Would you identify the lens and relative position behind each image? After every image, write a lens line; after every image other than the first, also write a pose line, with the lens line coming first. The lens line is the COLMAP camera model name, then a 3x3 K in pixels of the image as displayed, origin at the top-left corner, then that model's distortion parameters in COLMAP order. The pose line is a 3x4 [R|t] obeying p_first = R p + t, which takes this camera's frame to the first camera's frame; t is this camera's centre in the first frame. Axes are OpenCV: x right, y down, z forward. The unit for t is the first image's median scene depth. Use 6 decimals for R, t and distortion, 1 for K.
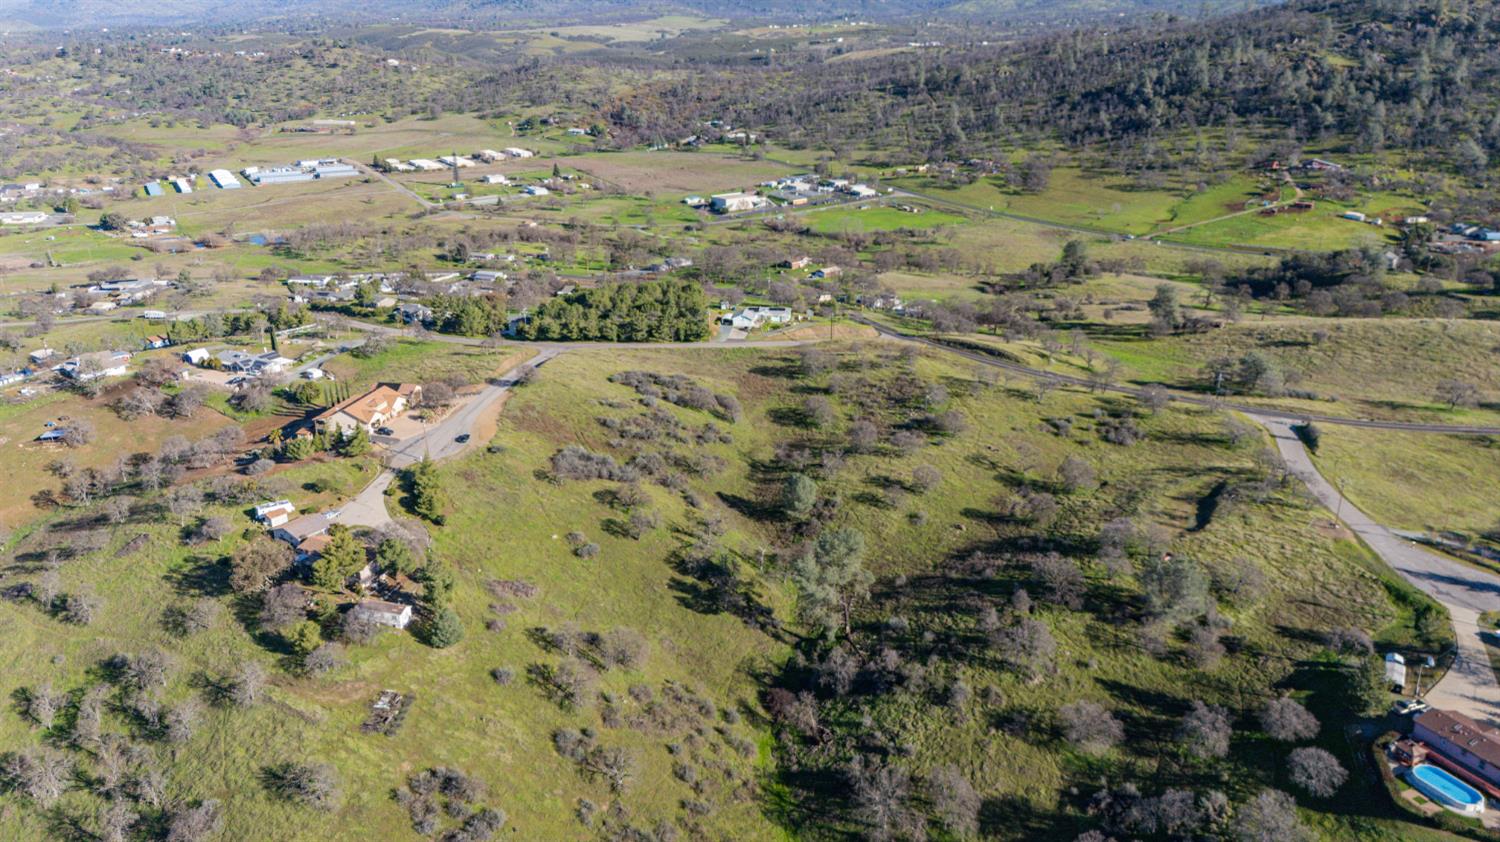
lens RADIAL K [[1096.2, 0, 748.4], [0, 1096.2, 433.0], [0, 0, 1]] dist [0.061079, -0.057030]
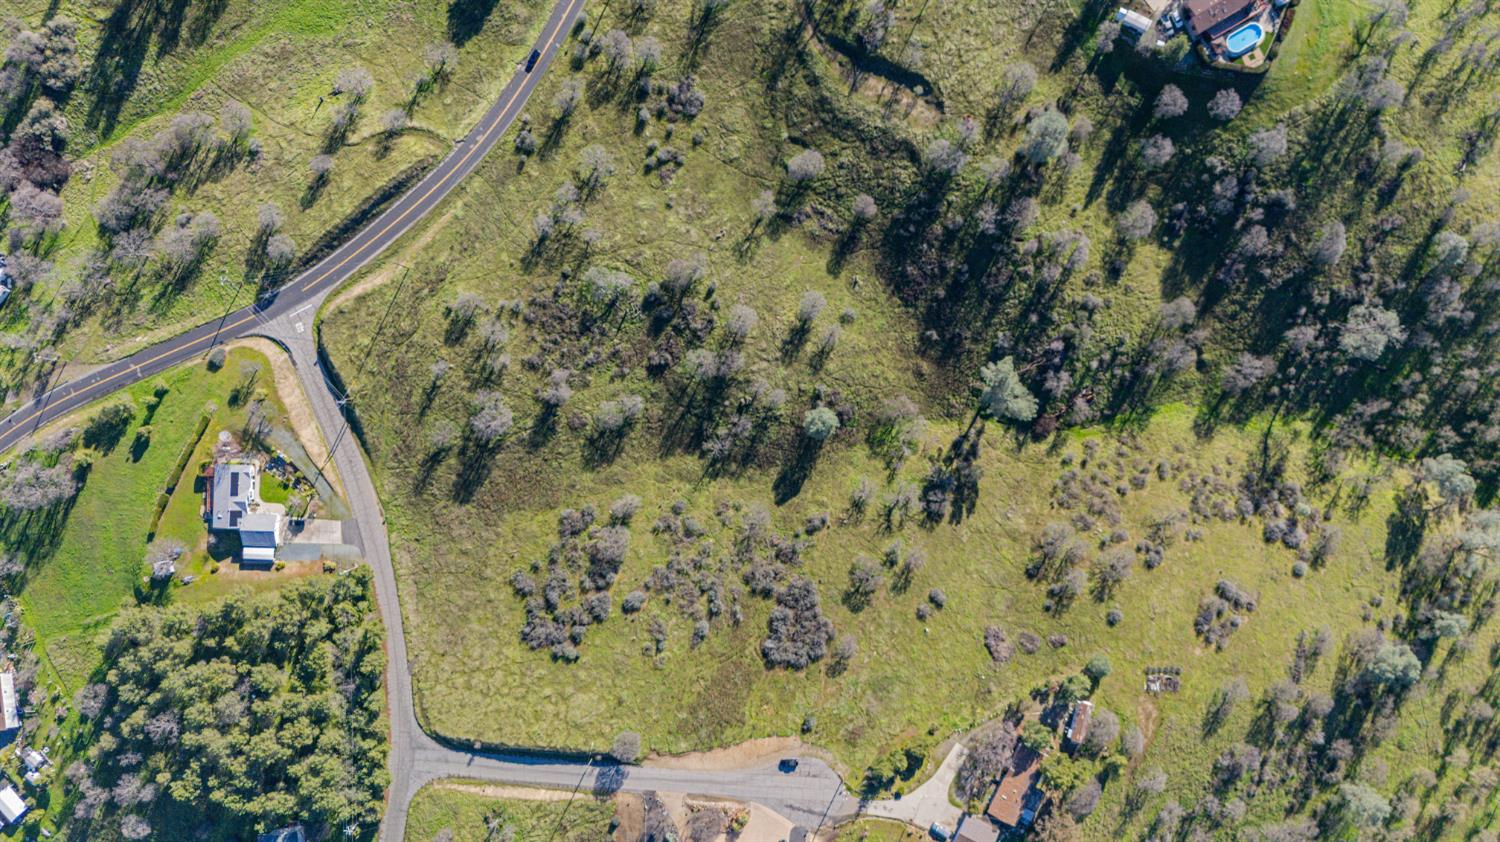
lens RADIAL K [[1096.2, 0, 747.5], [0, 1096.2, 413.8], [0, 0, 1]] dist [0.061079, -0.057030]
pose [[-0.090993, -0.995849, 0.002194, 0.041399], [0.367471, -0.031528, 0.929501, -0.656337], [-0.925573, 0.085384, 0.368814, 0.455738]]
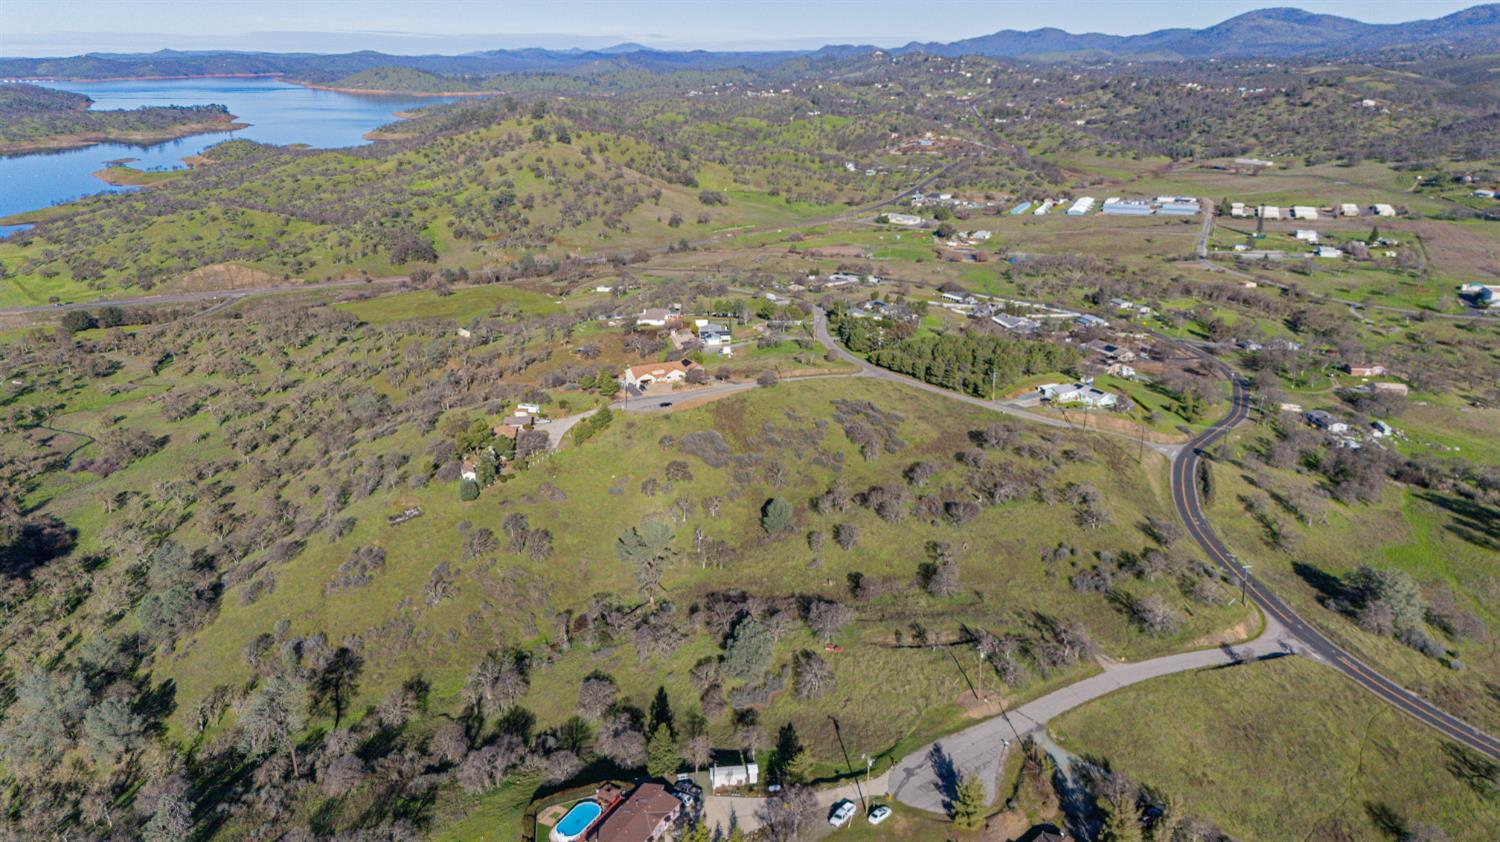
lens RADIAL K [[1096.2, 0, 746.0], [0, 1096.2, 419.3], [0, 0, 1]] dist [0.061079, -0.057030]
pose [[0.605720, 0.256088, -0.753341, 0.607982], [-0.279740, 0.954887, 0.099677, -0.102746], [0.744882, 0.150363, 0.650032, 0.124471]]
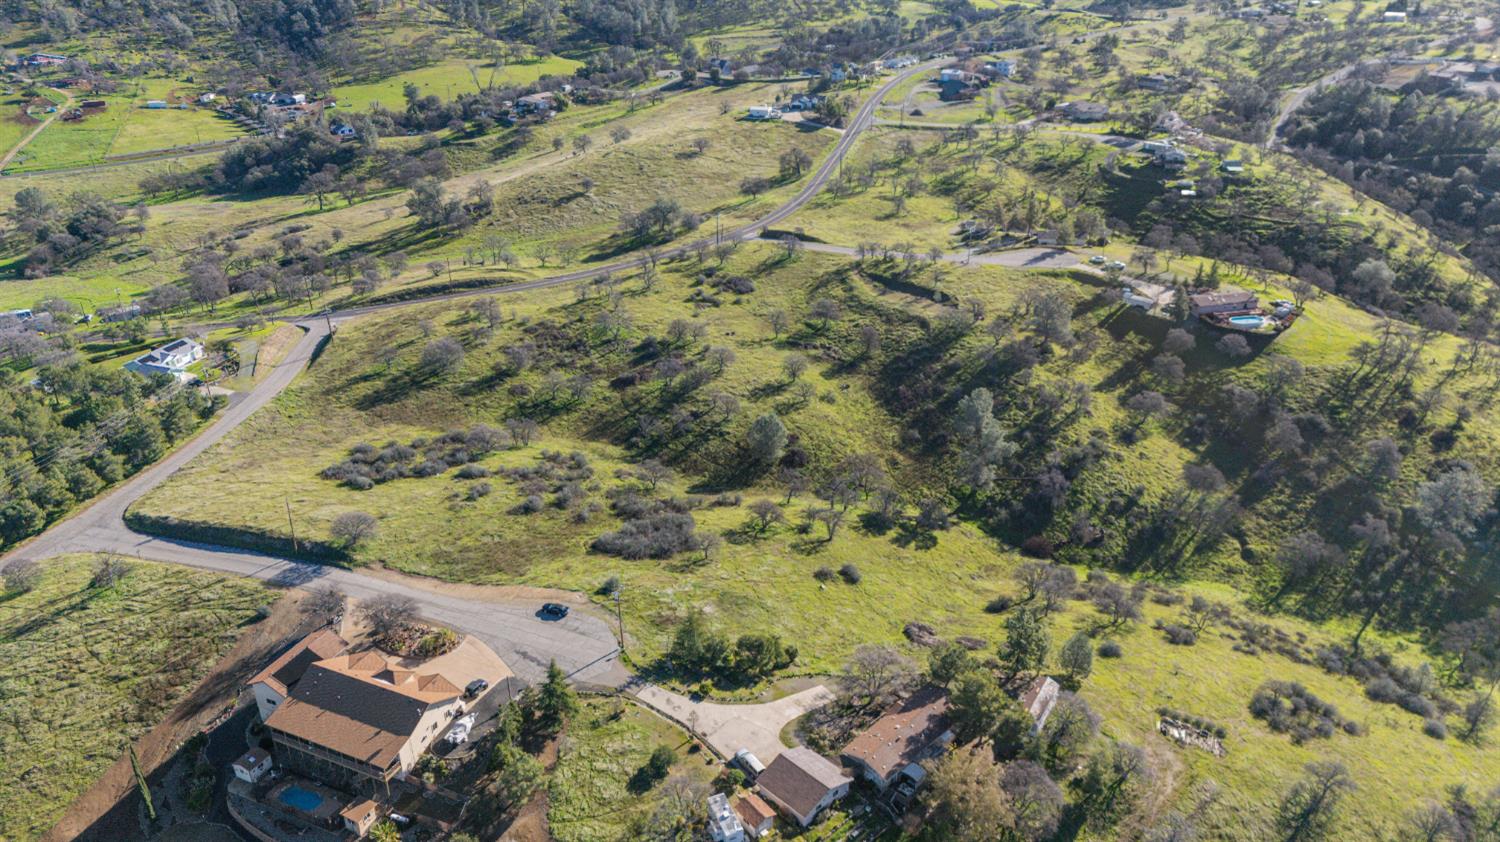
lens RADIAL K [[1096.2, 0, 749.8], [0, 1096.2, 423.6], [0, 0, 1]] dist [0.061079, -0.057030]
pose [[0.227130, -0.428877, 0.874343, -0.522888], [0.342469, 0.875638, 0.340548, -0.187485], [-0.911662, 0.222087, 0.345761, 0.467683]]
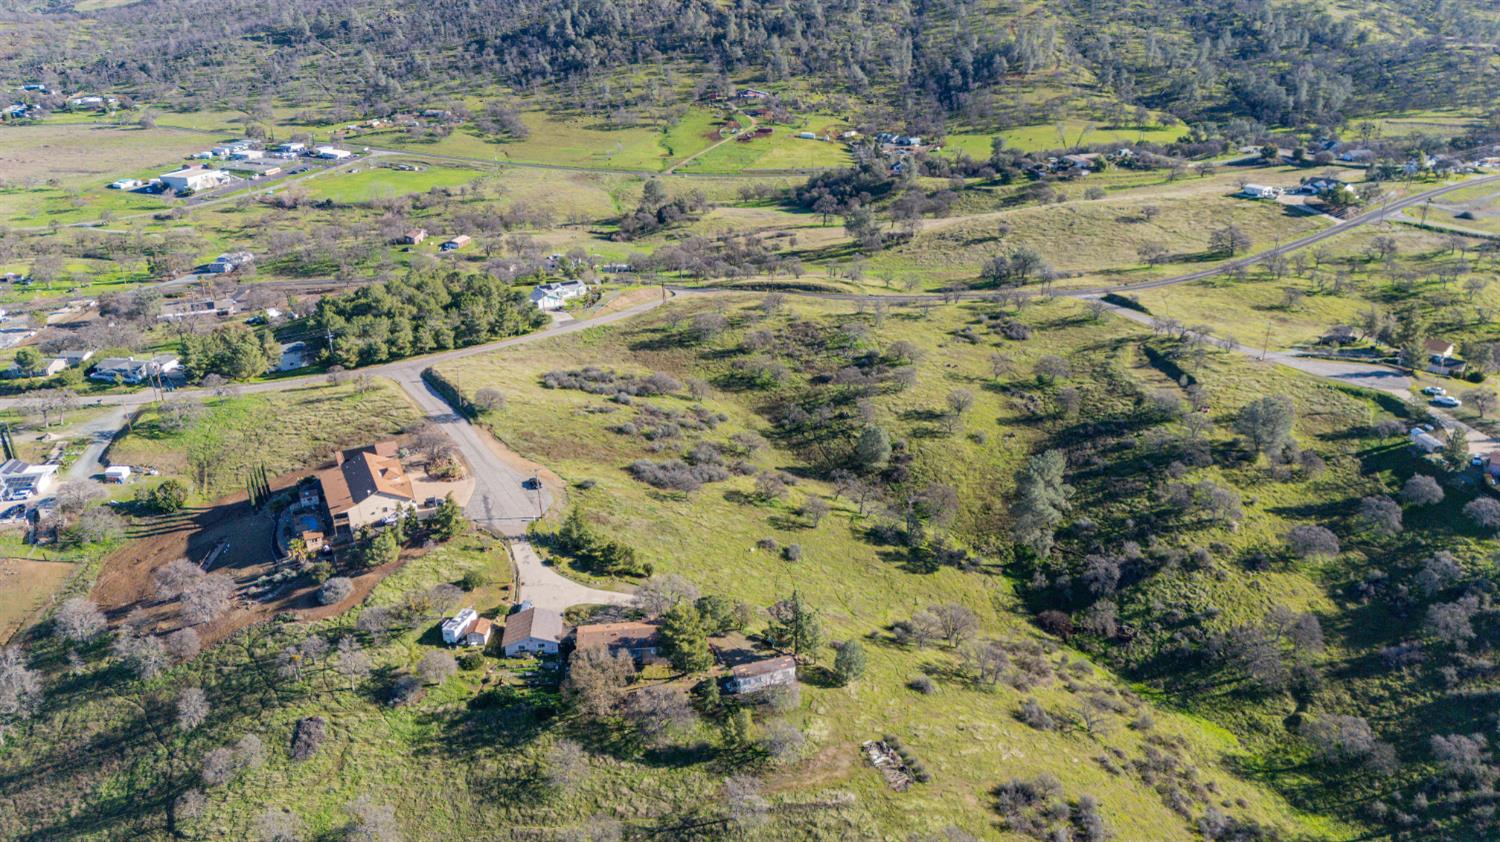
lens RADIAL K [[1096.2, 0, 749.1], [0, 1096.2, 425.4], [0, 0, 1]] dist [0.061079, -0.057030]
pose [[0.791318, -0.238968, 0.562769, -0.418413], [0.214689, 0.970445, 0.110202, -0.067533], [-0.572472, 0.033616, 0.819235, 0.156045]]
